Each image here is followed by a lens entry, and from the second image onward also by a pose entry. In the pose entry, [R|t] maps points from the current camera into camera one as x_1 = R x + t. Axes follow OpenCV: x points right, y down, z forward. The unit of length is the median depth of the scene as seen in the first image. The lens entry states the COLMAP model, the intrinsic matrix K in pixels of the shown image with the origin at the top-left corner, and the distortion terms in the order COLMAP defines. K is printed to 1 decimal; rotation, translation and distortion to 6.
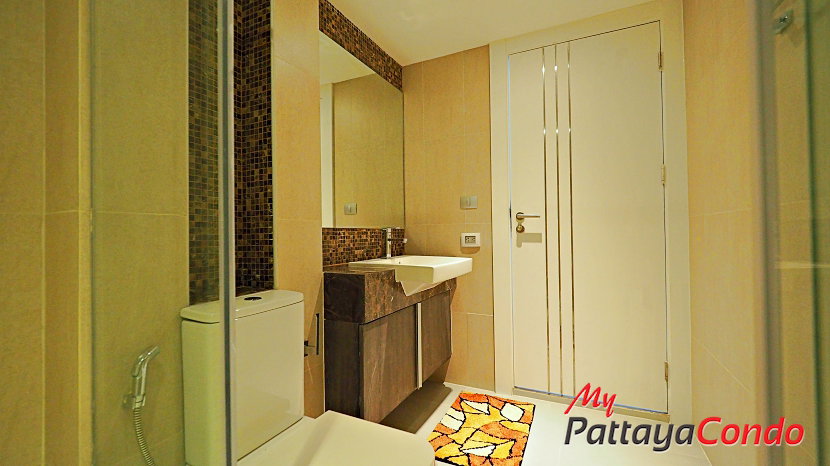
lens RADIAL K [[347.2, 0, 414.8], [0, 347.2, 229.0], [0, 0, 1]] dist [0.000175, -0.000393]
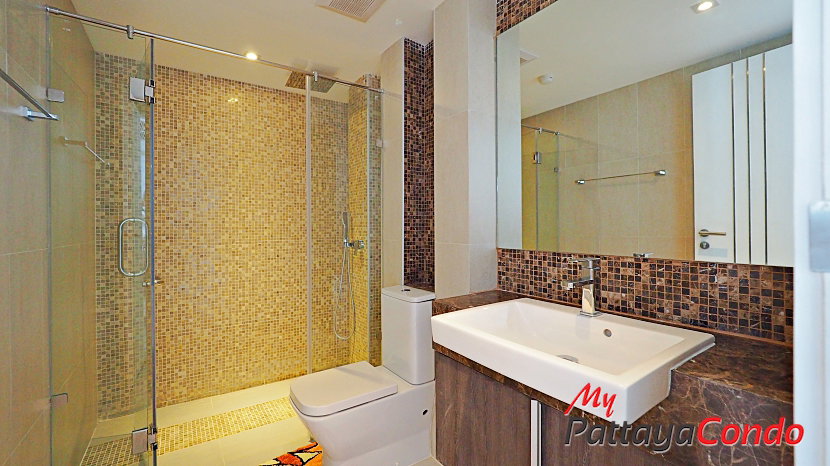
lens RADIAL K [[347.2, 0, 414.8], [0, 347.2, 229.0], [0, 0, 1]] dist [0.000175, -0.000393]
pose [[-0.493687, 0.015310, -0.869505, 0.517999], [0.020019, 0.999780, 0.006238, -0.057387], [0.869409, -0.014327, -0.493885, 0.991378]]
